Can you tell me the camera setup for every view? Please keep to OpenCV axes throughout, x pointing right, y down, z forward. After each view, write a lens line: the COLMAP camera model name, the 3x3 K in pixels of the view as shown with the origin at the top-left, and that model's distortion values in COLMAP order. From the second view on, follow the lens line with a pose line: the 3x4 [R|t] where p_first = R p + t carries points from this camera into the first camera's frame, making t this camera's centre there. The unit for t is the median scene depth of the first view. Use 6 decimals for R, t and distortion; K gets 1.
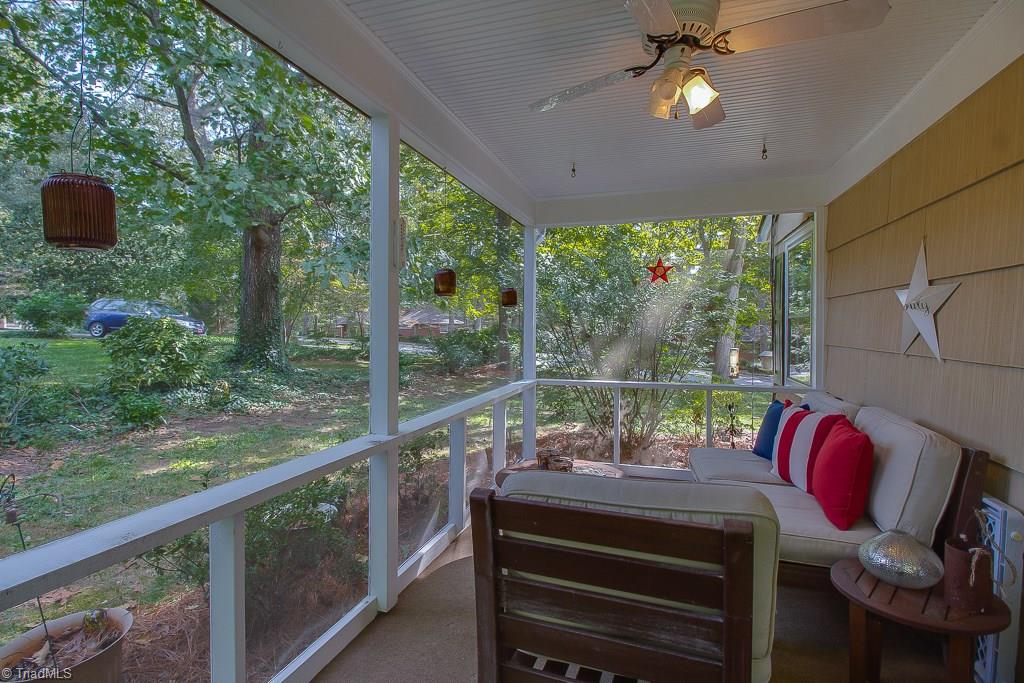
lens RADIAL K [[484.7, 0, 510.2], [0, 484.7, 333.8], [0, 0, 1]] dist [0.001505, -0.013018]
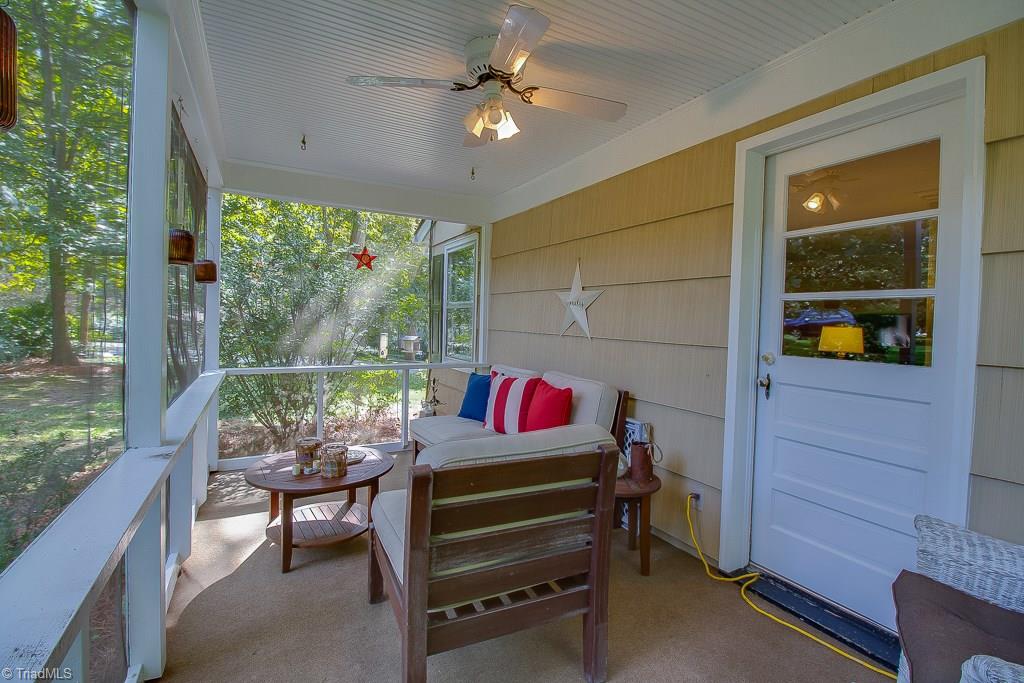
lens RADIAL K [[475.9, 0, 507.4], [0, 475.9, 334.7], [0, 0, 1]] dist [-0.000164, -0.012958]
pose [[0.695618, -0.005315, 0.718392, -0.414283], [-0.016045, 0.999608, 0.022933, 0.011325], [-0.718232, -0.027479, 0.695261, 0.111585]]
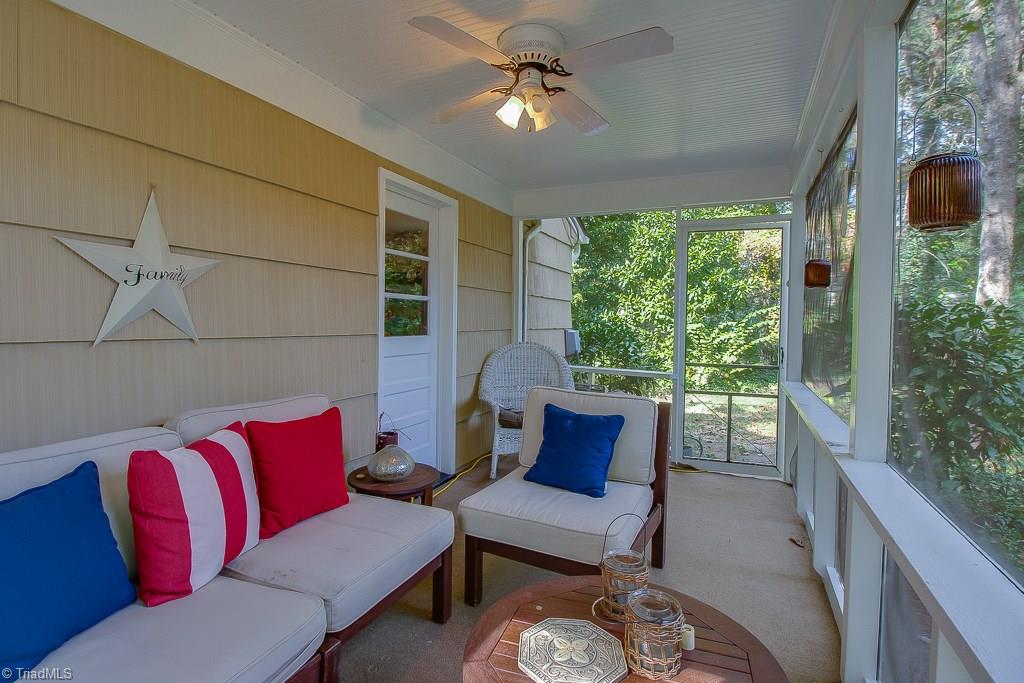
lens RADIAL K [[475.9, 0, 507.4], [0, 475.9, 334.7], [0, 0, 1]] dist [-0.000164, -0.012958]
pose [[-0.991168, -0.021662, 0.130831, 0.198507], [-0.016244, 0.998971, 0.042338, -0.003445], [-0.131613, 0.039839, -0.990500, 1.805101]]
